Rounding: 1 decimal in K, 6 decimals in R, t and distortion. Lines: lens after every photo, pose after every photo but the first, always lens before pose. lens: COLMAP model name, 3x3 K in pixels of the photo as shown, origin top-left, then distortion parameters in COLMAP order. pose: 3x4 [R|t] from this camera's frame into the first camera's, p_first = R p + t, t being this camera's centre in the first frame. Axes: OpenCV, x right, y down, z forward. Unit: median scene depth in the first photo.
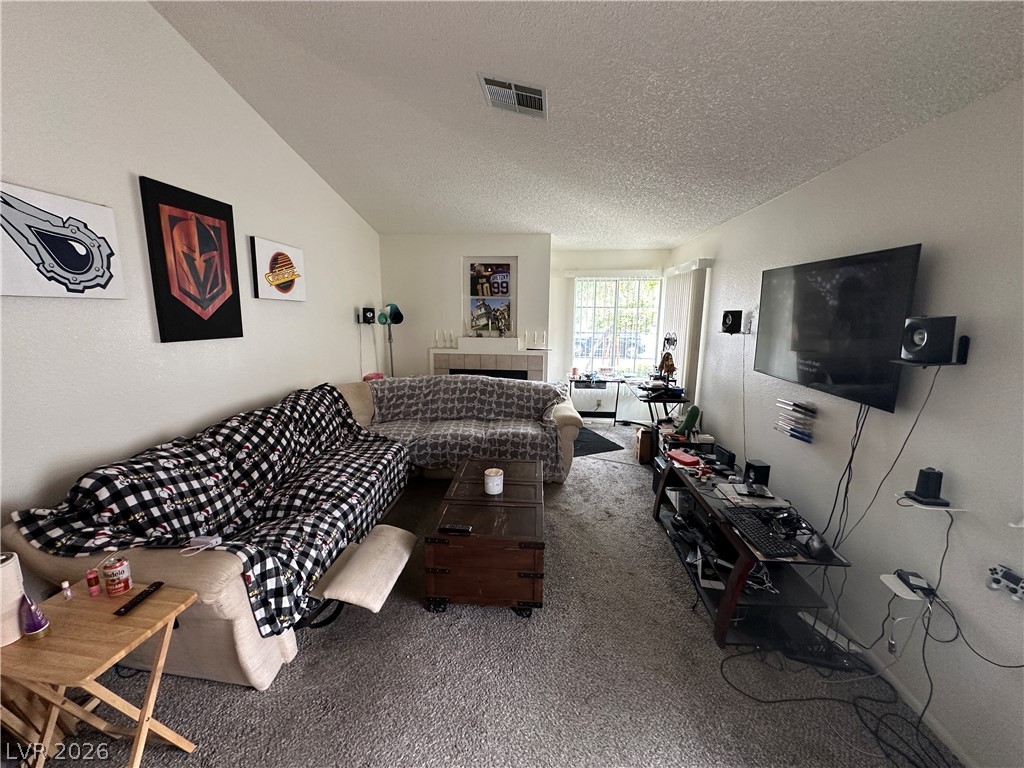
lens RADIAL K [[408.4, 0, 512.3], [0, 408.4, 383.3], [0, 0, 1]] dist [-0.003062, 0.000597]
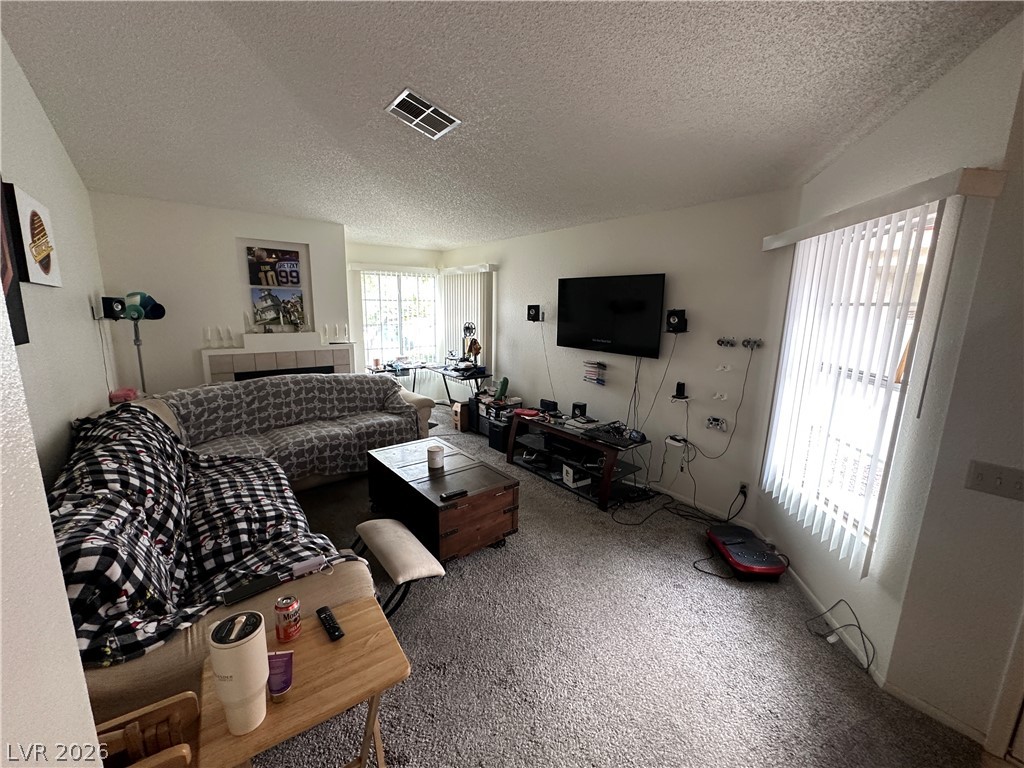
lens RADIAL K [[408.4, 0, 512.3], [0, 408.4, 383.3], [0, 0, 1]] dist [-0.003062, 0.000597]
pose [[0.728426, -0.123939, 0.673821, -0.428658], [0.110618, 0.991873, 0.062858, -0.005360], [-0.676135, 0.028750, 0.736217, 0.015536]]
